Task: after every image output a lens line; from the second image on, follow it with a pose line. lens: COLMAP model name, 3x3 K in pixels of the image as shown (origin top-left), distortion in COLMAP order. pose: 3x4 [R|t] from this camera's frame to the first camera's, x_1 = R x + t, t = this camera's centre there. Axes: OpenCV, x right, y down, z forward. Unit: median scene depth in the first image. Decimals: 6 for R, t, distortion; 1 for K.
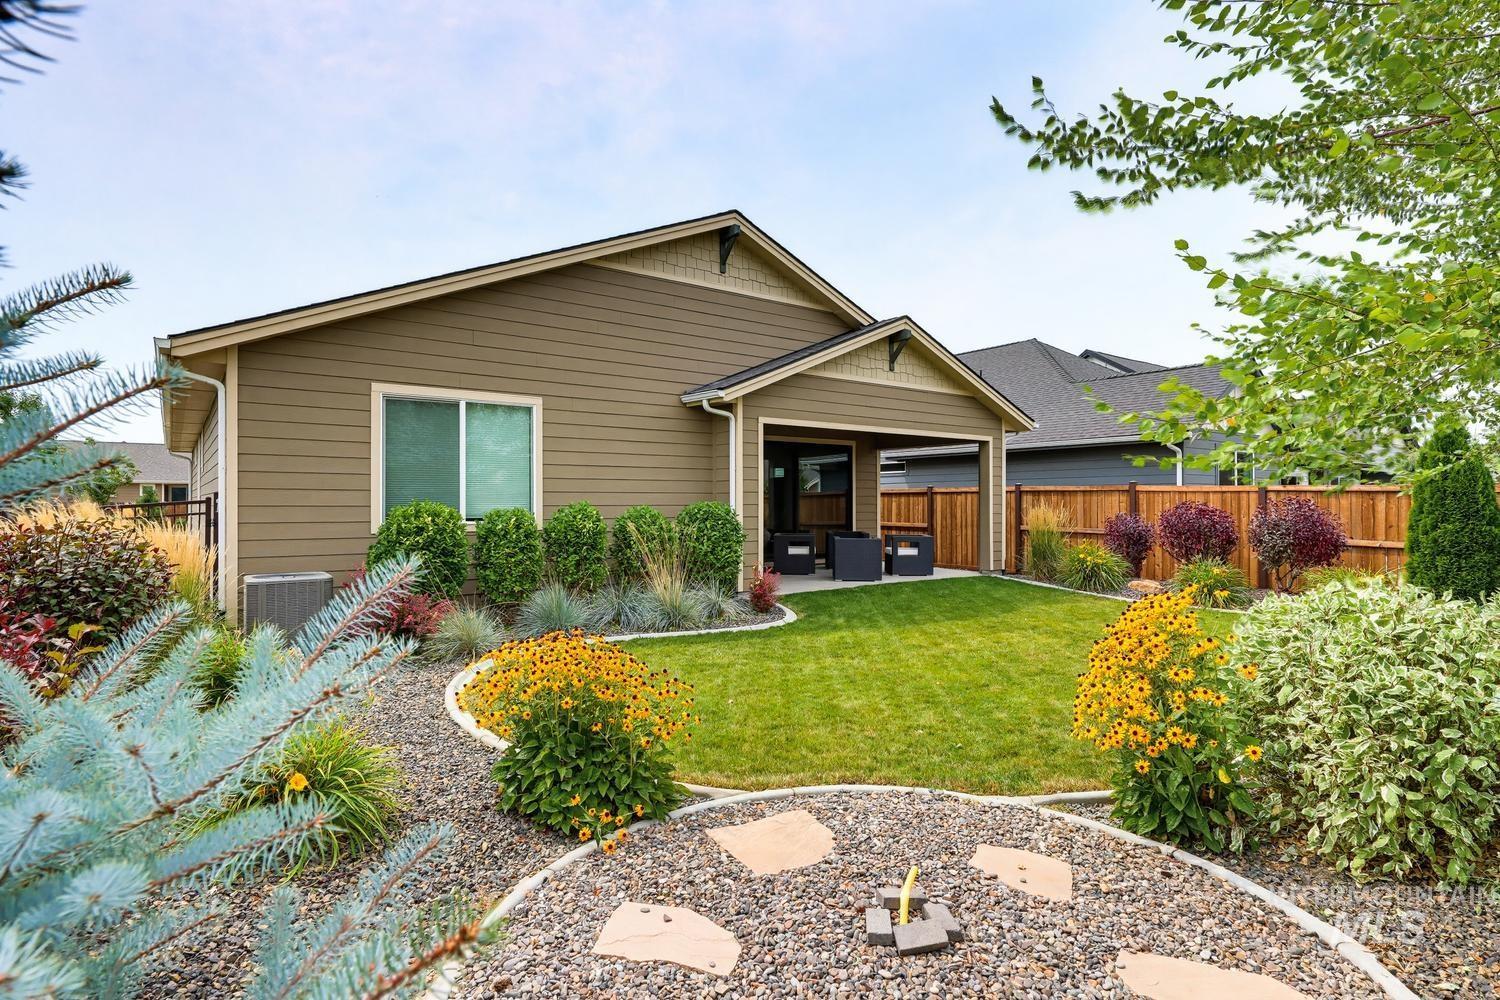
lens RADIAL K [[765.5, 0, 750.0], [0, 765.5, 500.0], [0, 0, 1]] dist [0.000479, -0.000275]
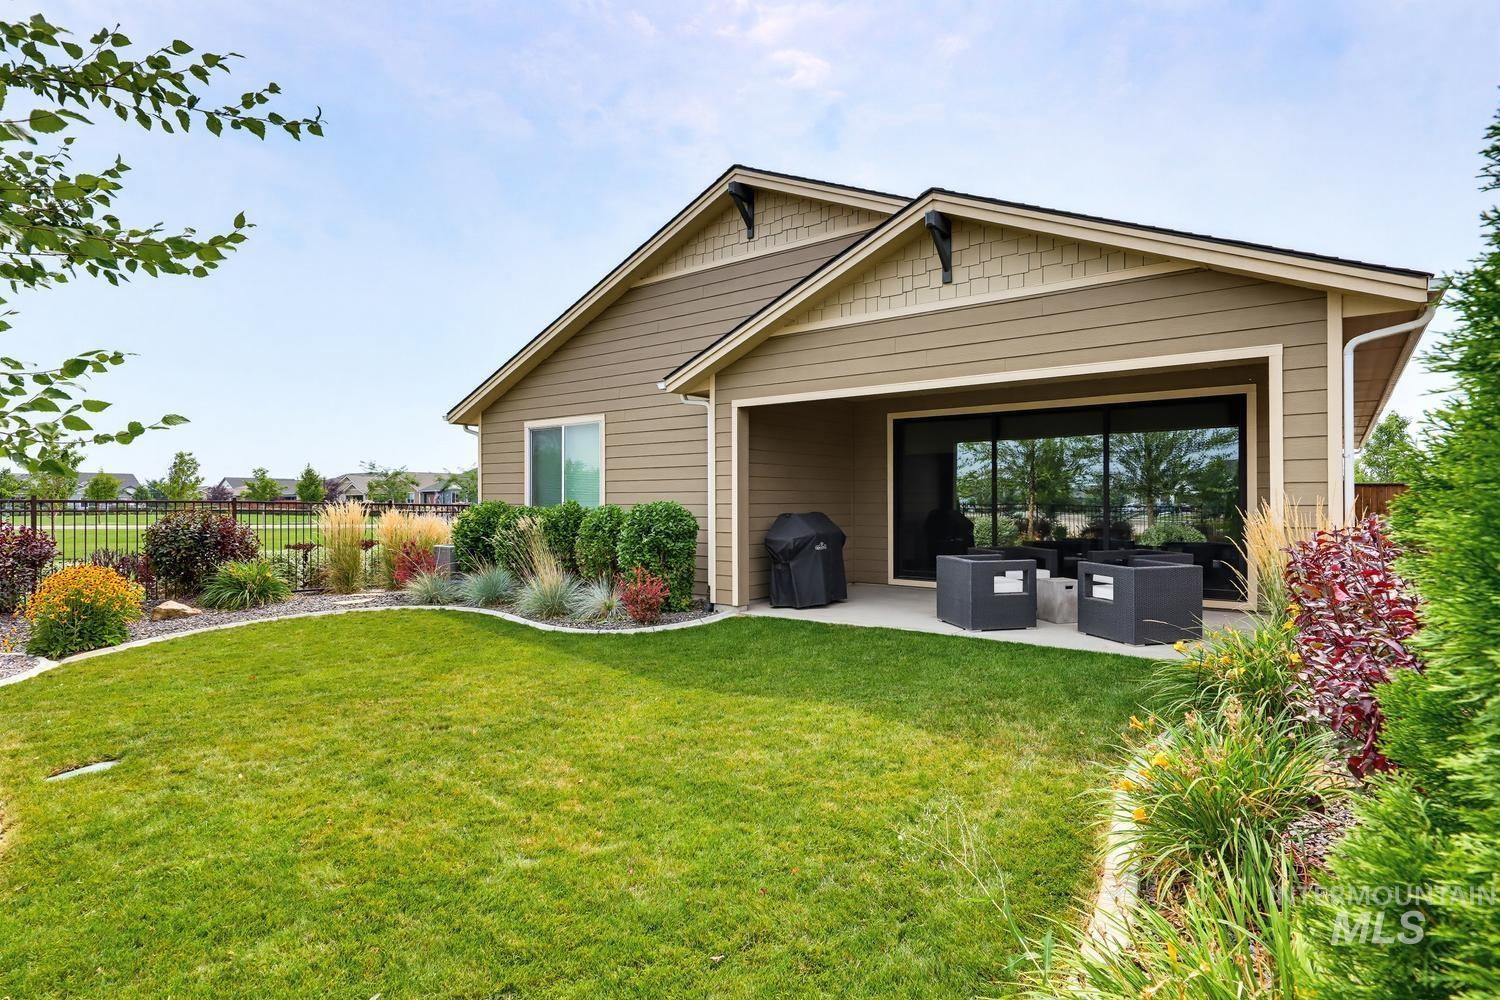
lens RADIAL K [[765.5, 0, 750.0], [0, 765.5, 500.0], [0, 0, 1]] dist [0.000479, -0.000275]
pose [[0.261534, 0.000260, -0.965194, 0.809676], [0.000311, 1.000000, 0.000354, 0.000906], [0.965194, -0.000393, 0.261534, 0.775312]]
